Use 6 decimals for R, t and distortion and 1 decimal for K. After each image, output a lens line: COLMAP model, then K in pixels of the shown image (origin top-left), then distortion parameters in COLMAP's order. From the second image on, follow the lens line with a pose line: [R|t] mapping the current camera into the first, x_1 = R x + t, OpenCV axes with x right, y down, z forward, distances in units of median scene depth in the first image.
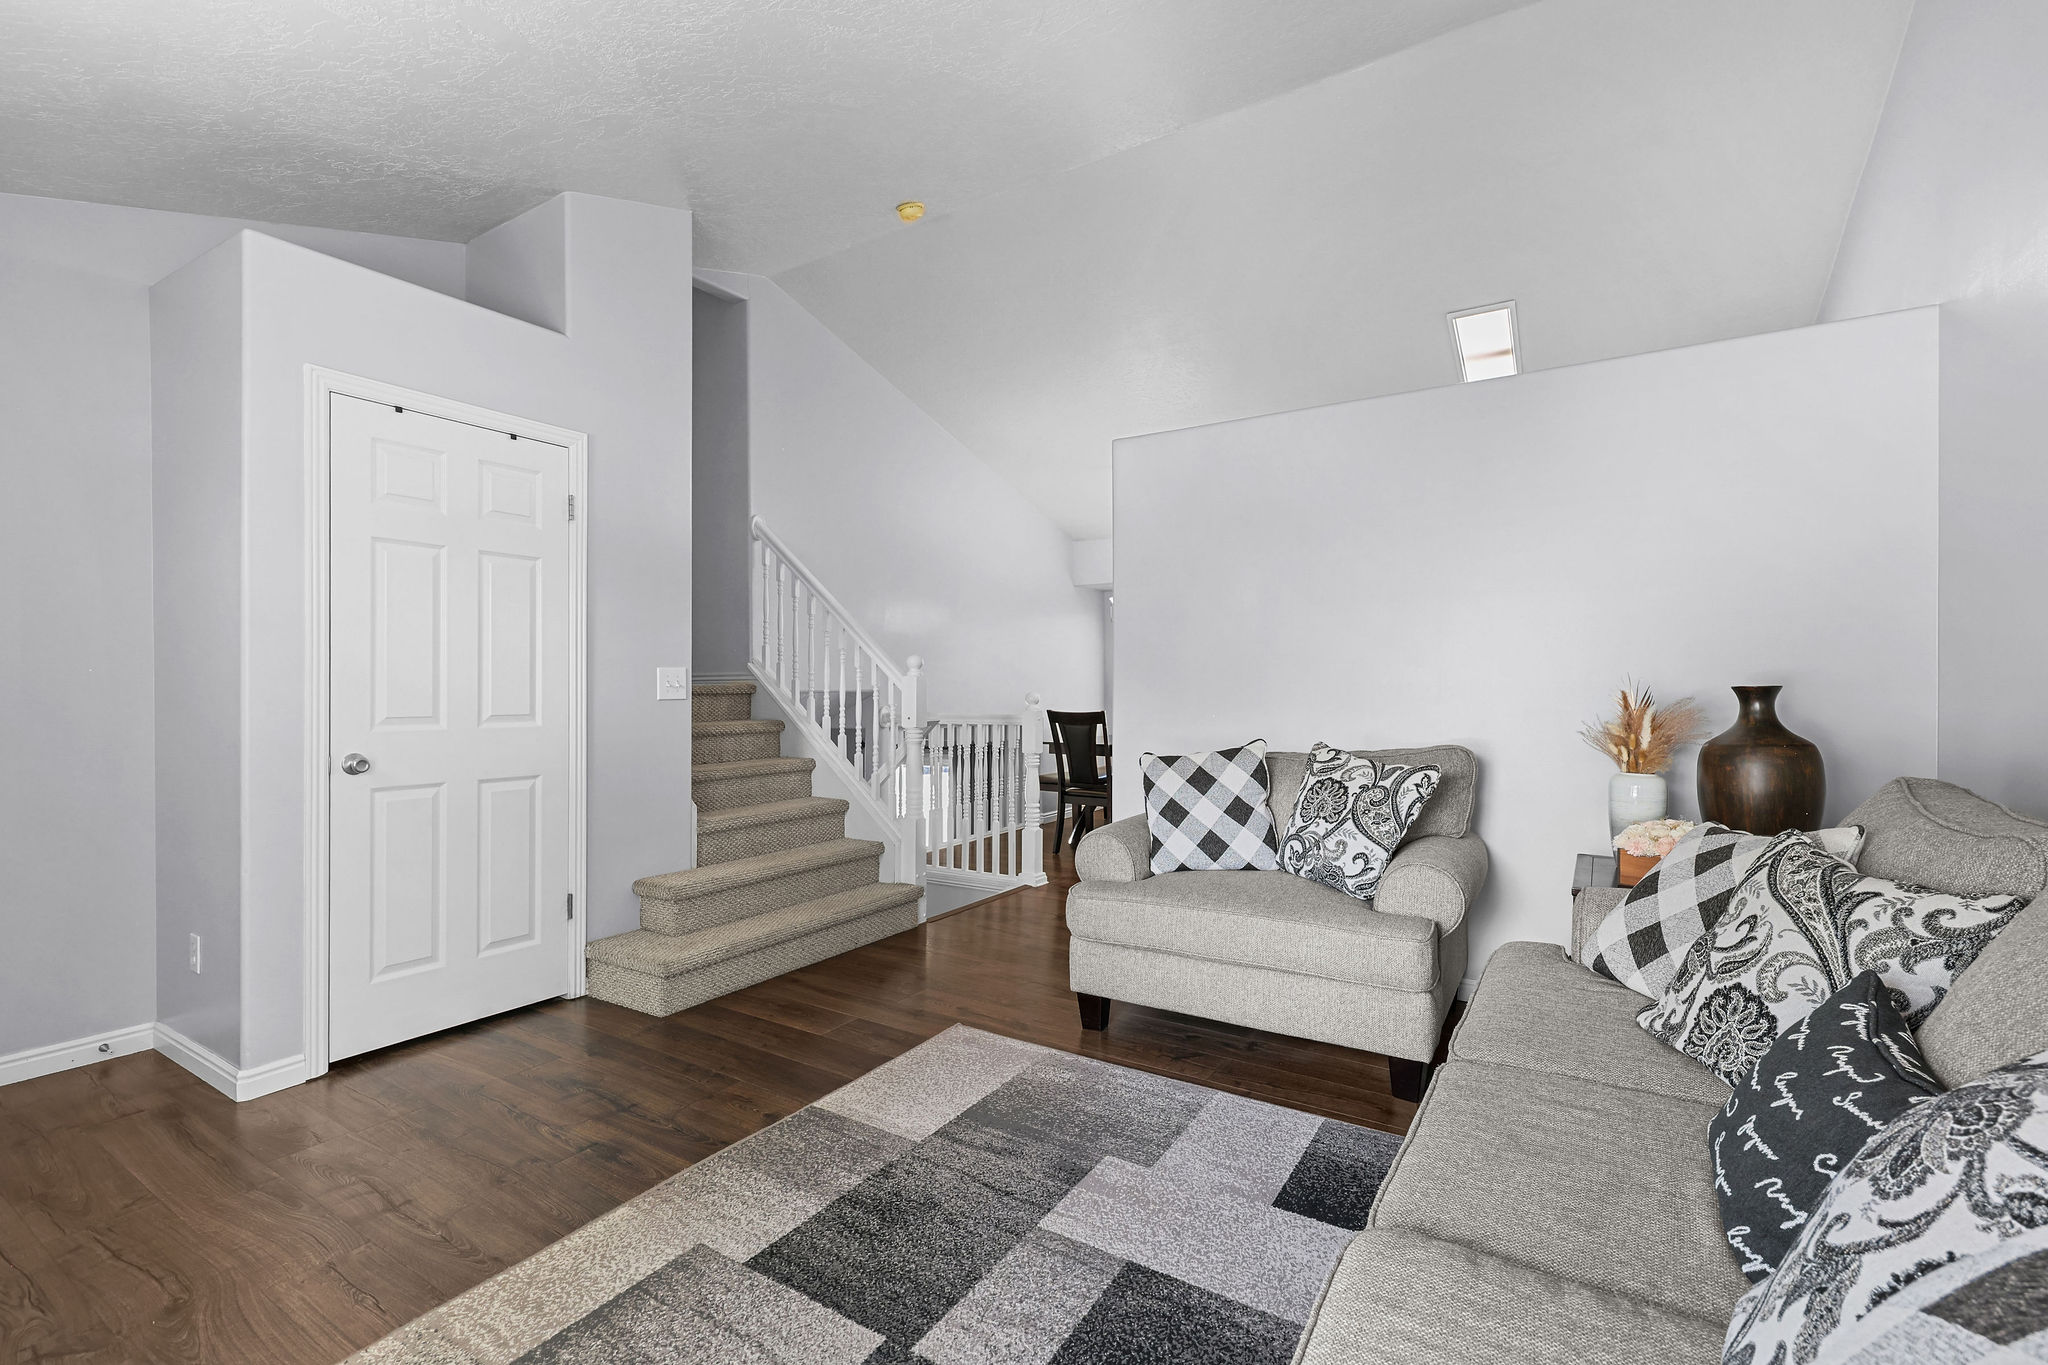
lens RADIAL K [[914.0, 0, 1003.5], [0, 914.0, 688.4], [0, 0, 1]] dist [-0.000679, 0.001682]
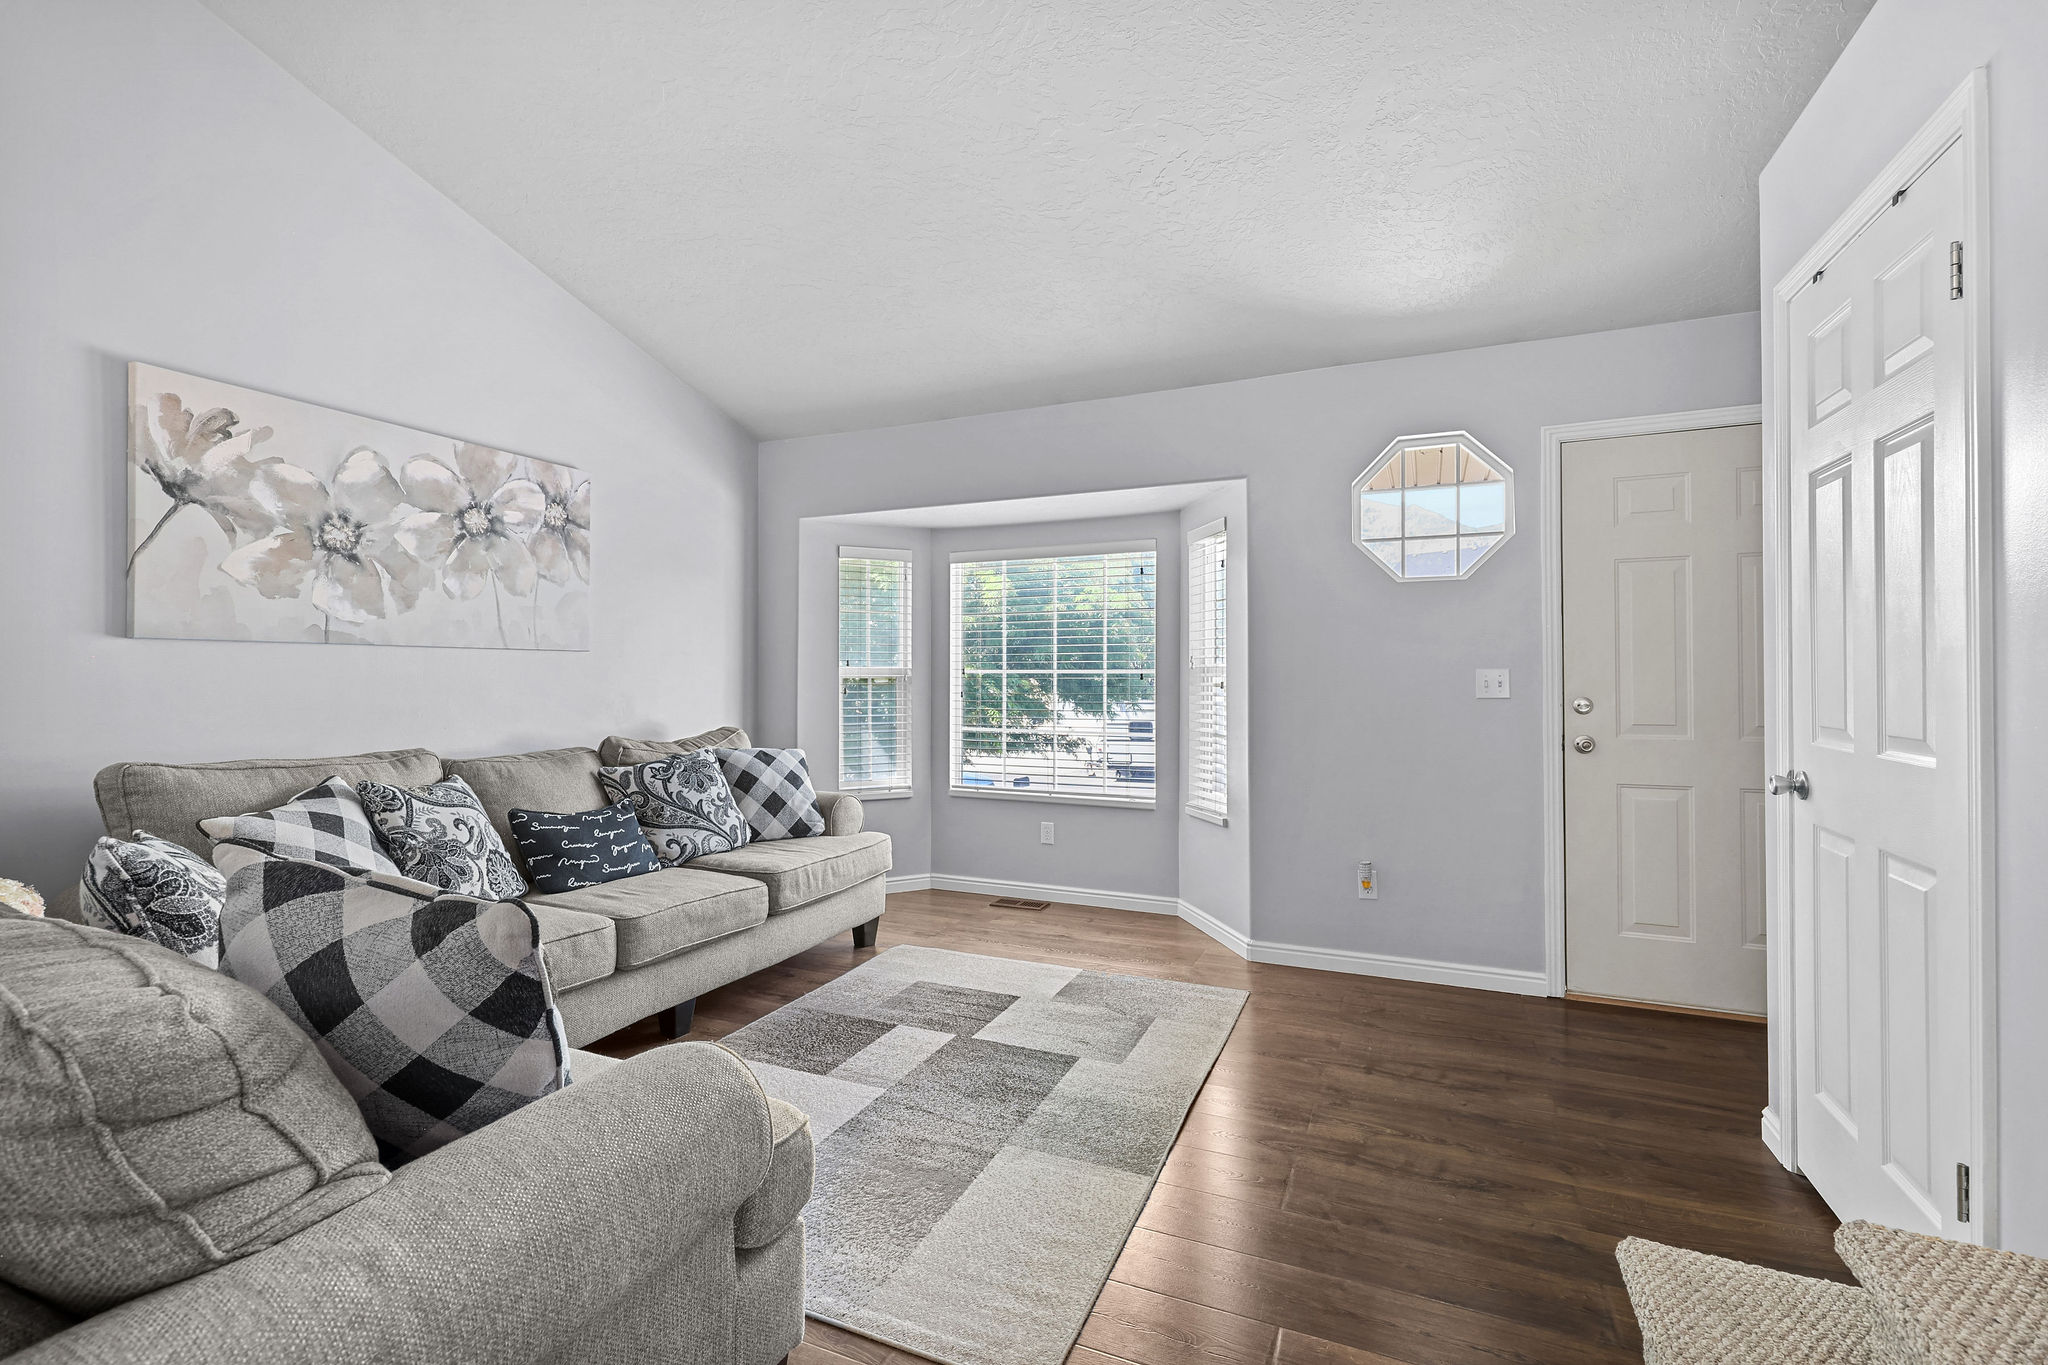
lens RADIAL K [[914.0, 0, 1016.7], [0, 914.0, 667.1], [0, 0, 1]] dist [-0.000679, 0.001682]
pose [[-0.986542, 0.000803, -0.163508, 0.050941], [0.002441, 0.999949, -0.009815, -0.007442], [0.163492, -0.010082, -0.986493, 1.789959]]
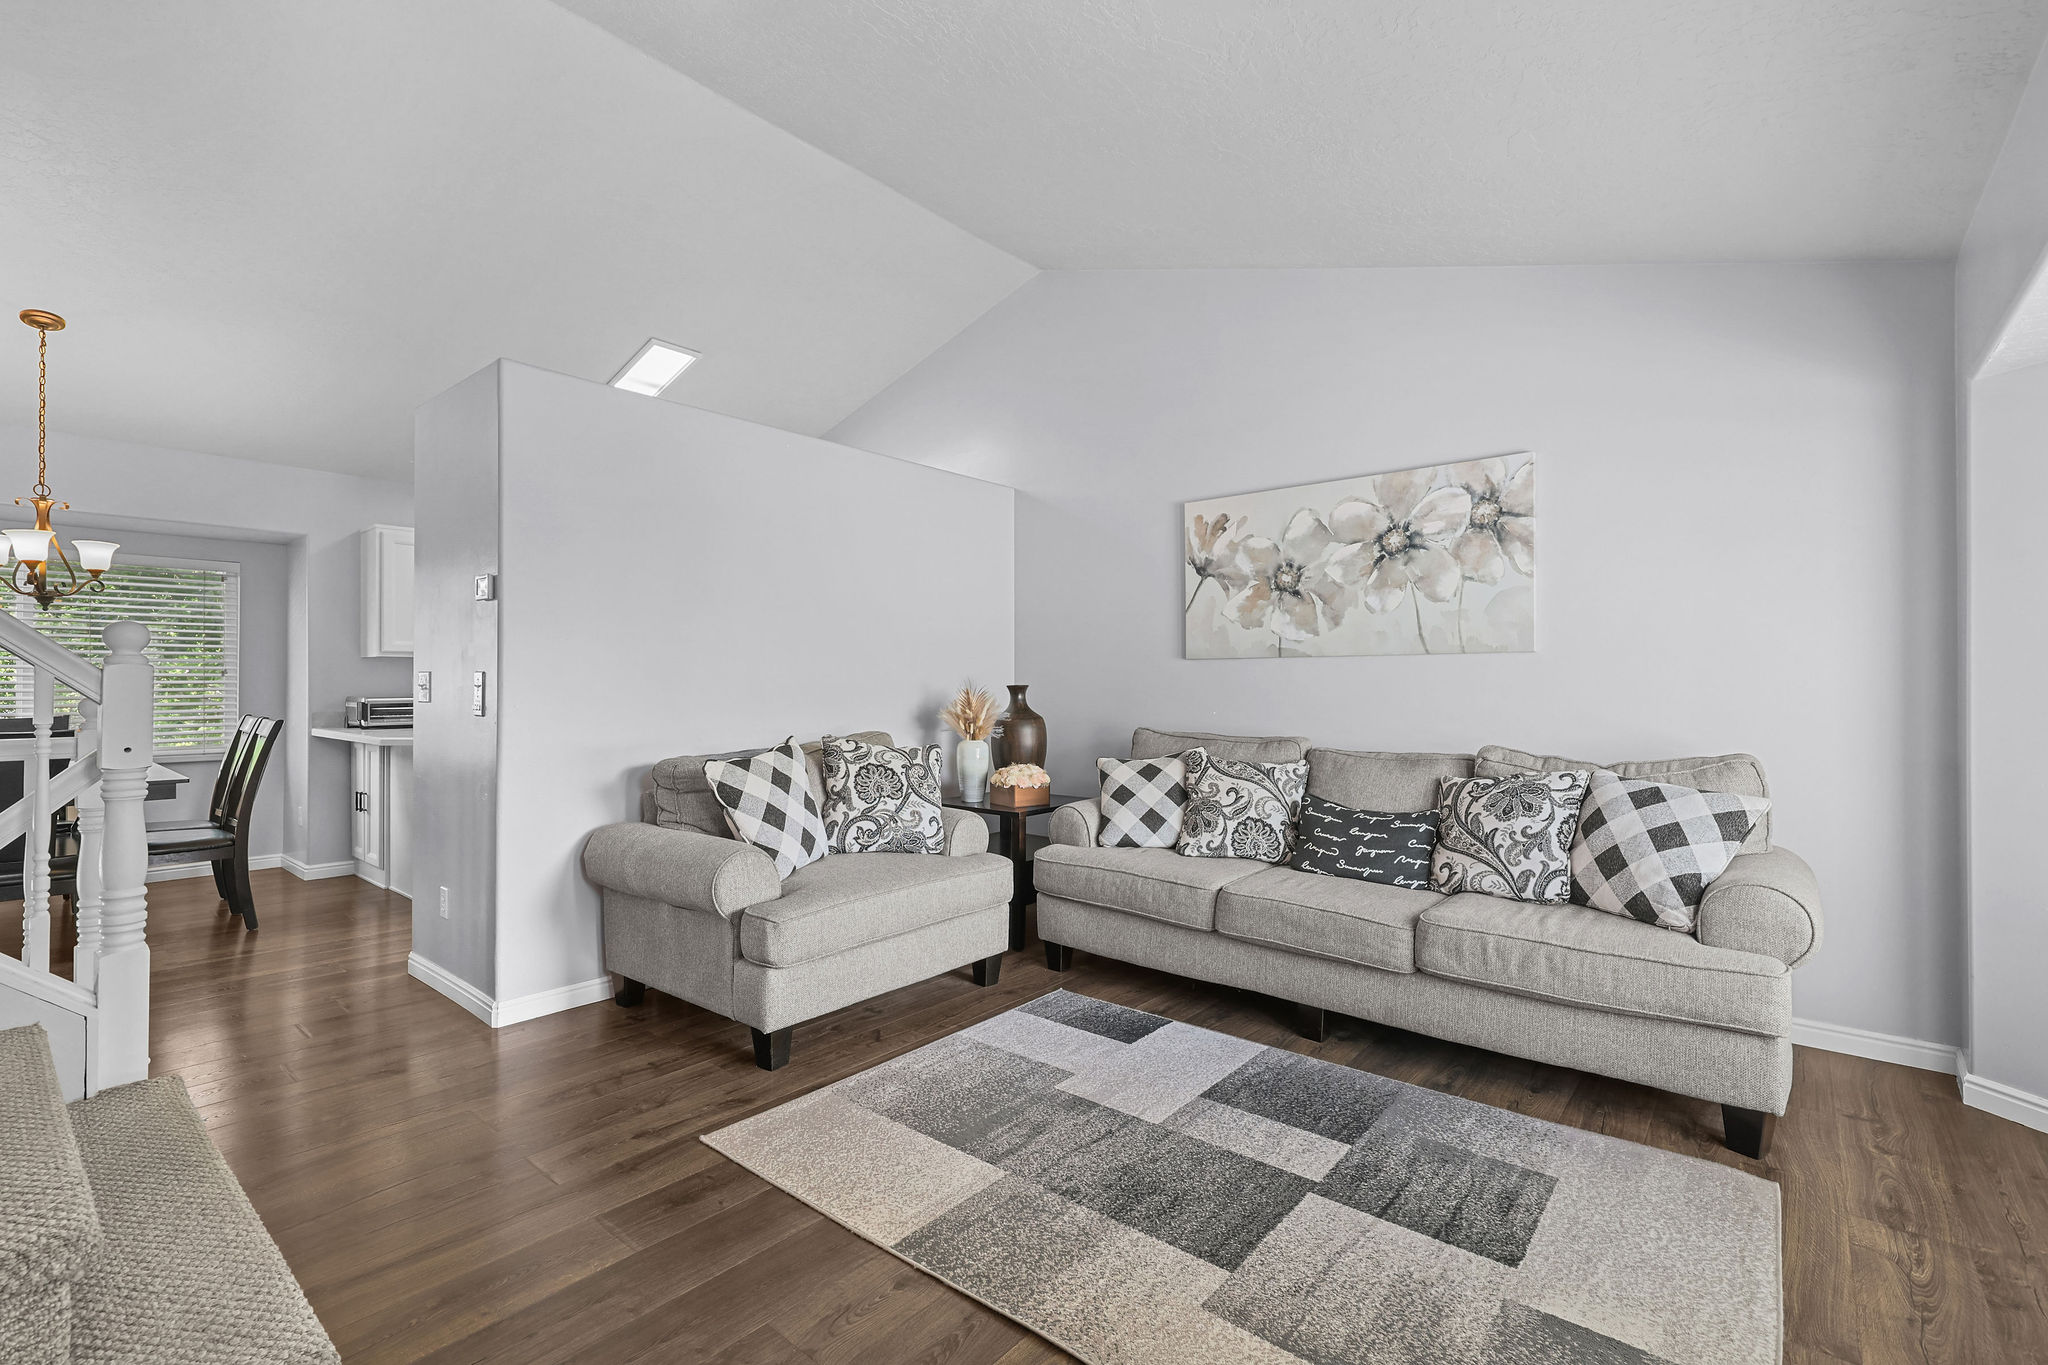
lens RADIAL K [[914.0, 0, 1012.0], [0, 914.0, 677.1], [0, 0, 1]] dist [-0.000679, 0.001682]
pose [[0.123588, 0.008541, 0.992297, -0.927484], [0.002817, 0.999956, -0.008958, -0.002466], [-0.992330, 0.003902, 0.123559, 0.794903]]
